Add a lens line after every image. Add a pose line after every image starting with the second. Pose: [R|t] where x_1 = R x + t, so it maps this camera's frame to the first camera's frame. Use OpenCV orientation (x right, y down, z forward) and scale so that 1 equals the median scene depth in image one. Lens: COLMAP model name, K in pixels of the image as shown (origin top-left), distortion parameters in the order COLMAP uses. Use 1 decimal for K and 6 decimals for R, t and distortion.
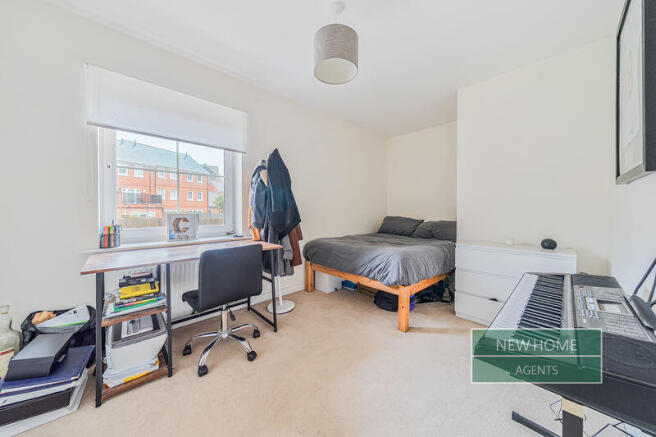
lens RADIAL K [[227.0, 0, 325.8], [0, 227.0, 209.1], [0, 0, 1]] dist [0.000160, 0.000001]
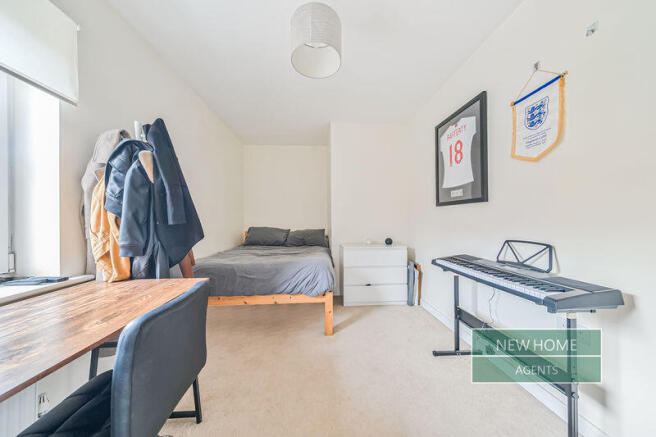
lens RADIAL K [[219.3, 0, 328.0], [0, 219.3, 218.5], [0, 0, 1]] dist [0.000454, 0.000034]
pose [[0.629984, 0.000167, 0.776608, -0.409111], [0.002189, 0.999996, -0.001991, -0.002110], [-0.776605, 0.002954, 0.629981, 0.318470]]
